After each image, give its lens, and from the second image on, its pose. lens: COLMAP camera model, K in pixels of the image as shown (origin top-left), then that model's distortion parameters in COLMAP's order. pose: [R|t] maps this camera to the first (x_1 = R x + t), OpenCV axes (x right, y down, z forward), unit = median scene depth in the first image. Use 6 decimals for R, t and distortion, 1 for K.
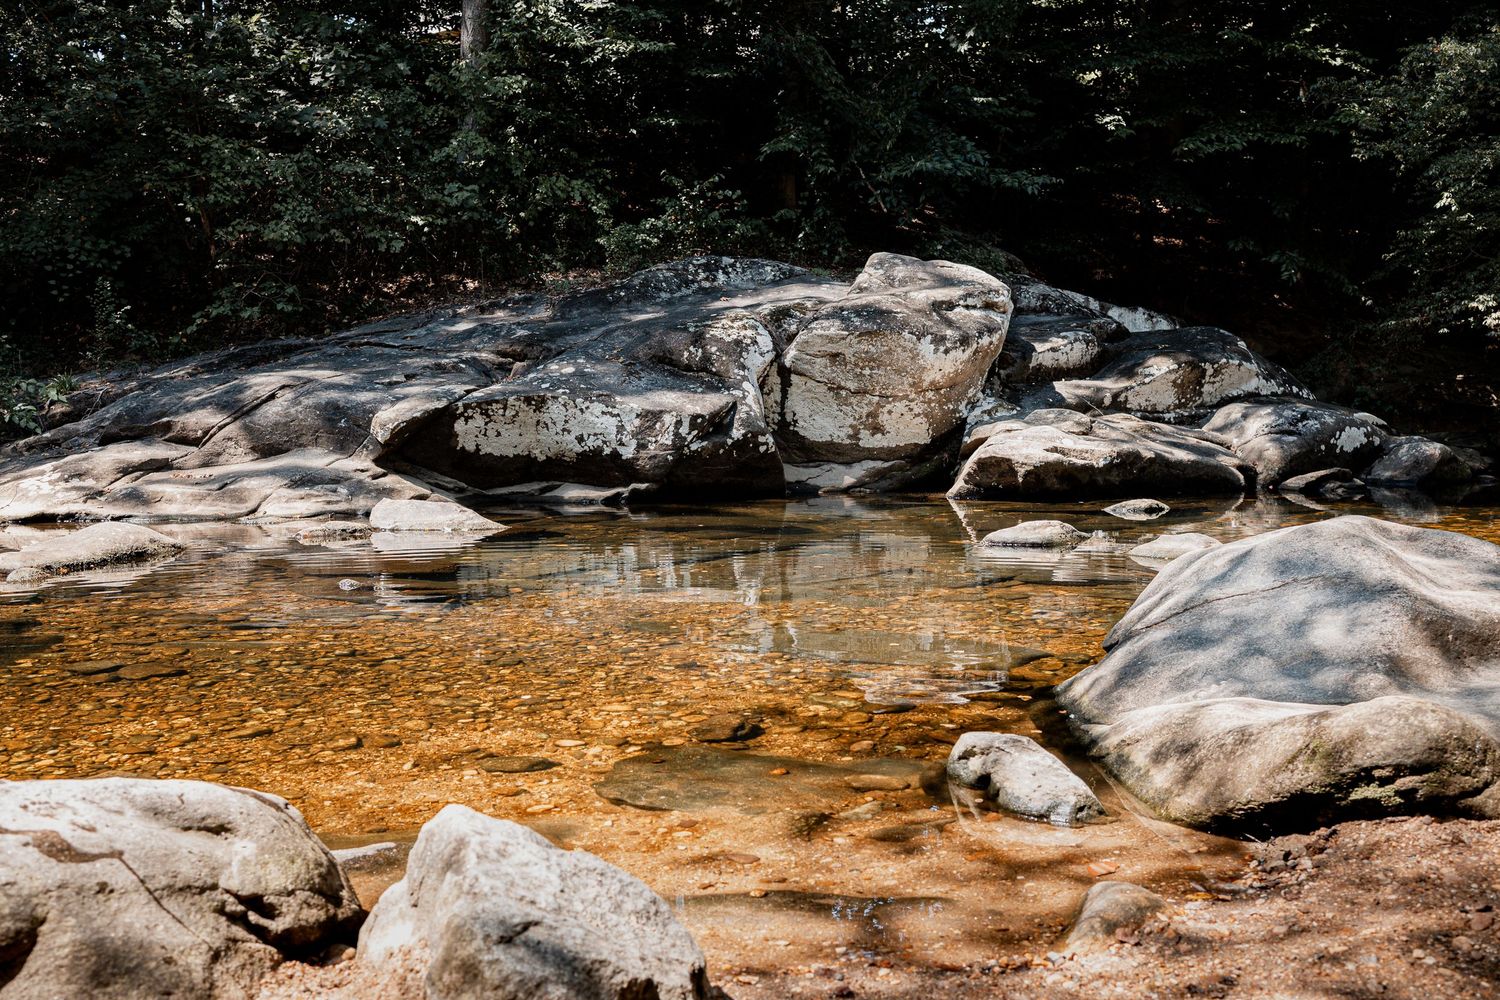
lens RADIAL K [[1526.2, 0, 750.0], [0, 1526.2, 500.0], [0, 0, 1]] dist [-0.098402, 0.127978]
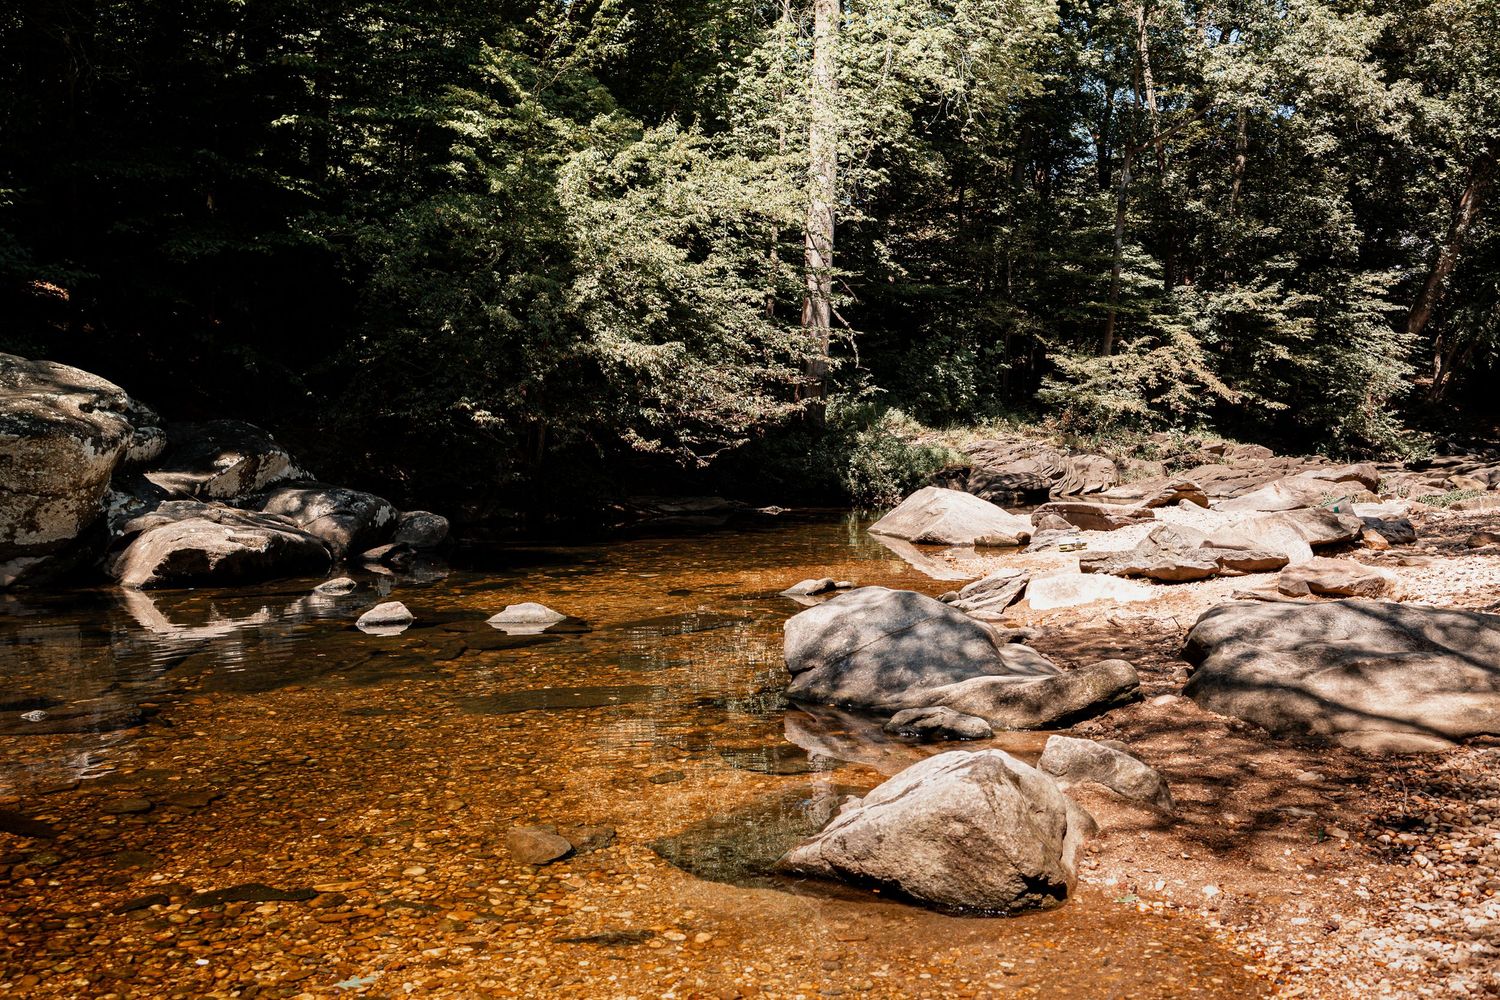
lens RADIAL K [[1526.2, 0, 750.0], [0, 1526.2, 500.0], [0, 0, 1]] dist [-0.098402, 0.127978]
pose [[0.662295, -0.030845, 0.748608, -0.417725], [0.057001, 0.998331, -0.009294, -0.031954], [-0.747072, 0.048827, 0.662948, -0.050148]]
